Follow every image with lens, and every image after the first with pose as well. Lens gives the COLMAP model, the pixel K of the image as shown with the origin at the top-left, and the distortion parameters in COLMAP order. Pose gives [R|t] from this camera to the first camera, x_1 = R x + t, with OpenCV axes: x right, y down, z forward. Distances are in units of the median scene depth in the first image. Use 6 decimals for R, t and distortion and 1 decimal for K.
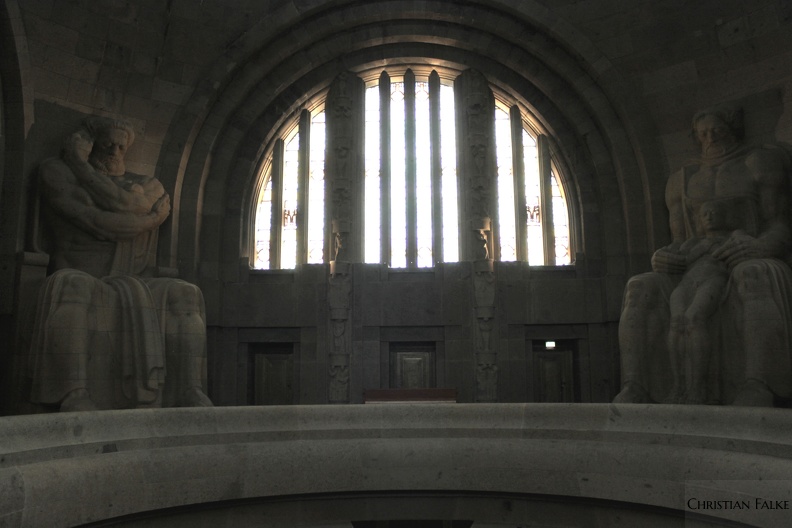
lens RADIAL K [[668.5, 0, 396.0], [0, 668.5, 264.0], [0, 0, 1]] dist [-0.174165, 0.166818]
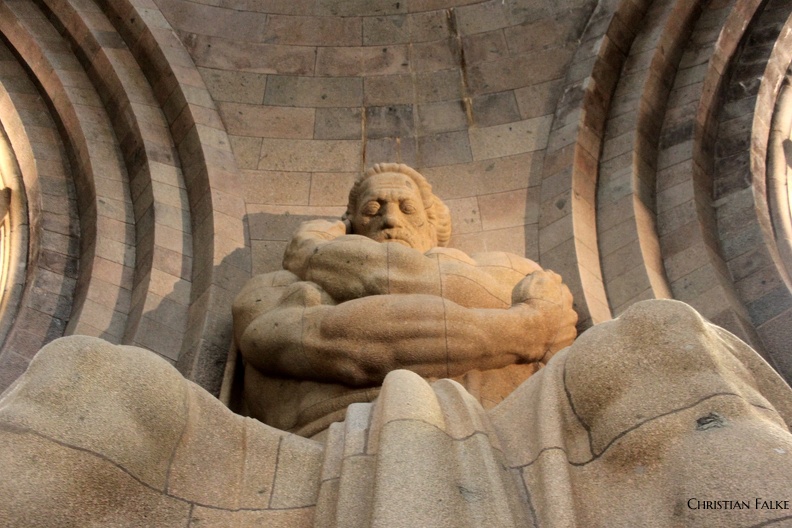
lens RADIAL K [[668.5, 0, 396.0], [0, 668.5, 264.0], [0, 0, 1]] dist [-0.174165, 0.166818]
pose [[0.690175, -0.548982, -0.471463, -0.236490], [0.134094, 0.737254, -0.662174, 0.122784], [0.711109, 0.393796, 0.582450, 0.730960]]
